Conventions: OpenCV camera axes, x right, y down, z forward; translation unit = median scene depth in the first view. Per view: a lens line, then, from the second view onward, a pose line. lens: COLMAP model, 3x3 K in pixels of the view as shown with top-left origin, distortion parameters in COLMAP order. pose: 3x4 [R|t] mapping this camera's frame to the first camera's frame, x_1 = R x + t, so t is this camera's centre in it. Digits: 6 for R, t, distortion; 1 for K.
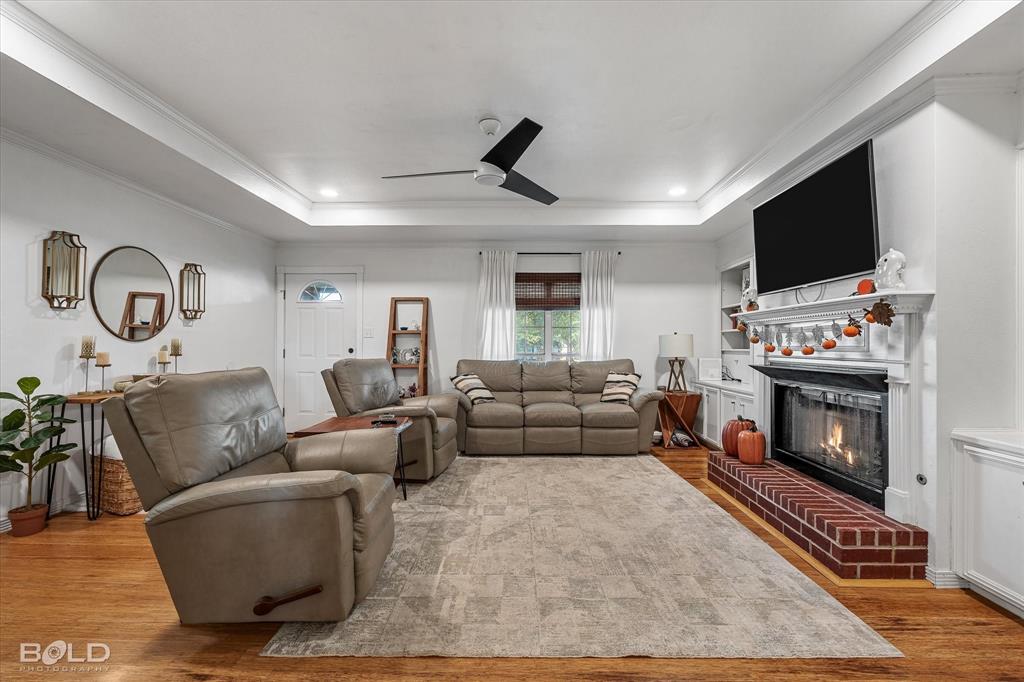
lens RADIAL K [[445.5, 0, 512.0], [0, 445.5, 341.0], [0, 0, 1]] dist [-0.003461, 0.000003]
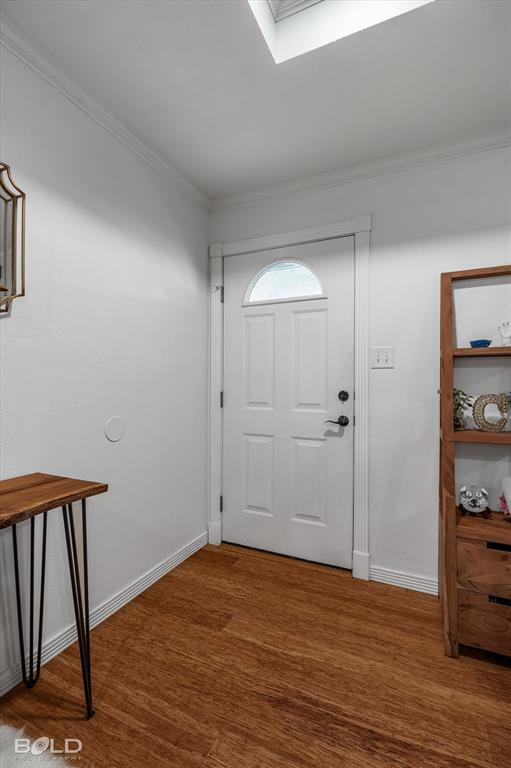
lens RADIAL K [[340.8, 0, 255.5], [0, 340.8, 384.0], [0, 0, 1]] dist [-0.004701, 0.000074]
pose [[0.914811, -0.002173, -0.403876, -0.302473], [0.001358, 0.999996, -0.002304, 0.009435], [0.403879, 0.001560, 0.914811, 0.629373]]
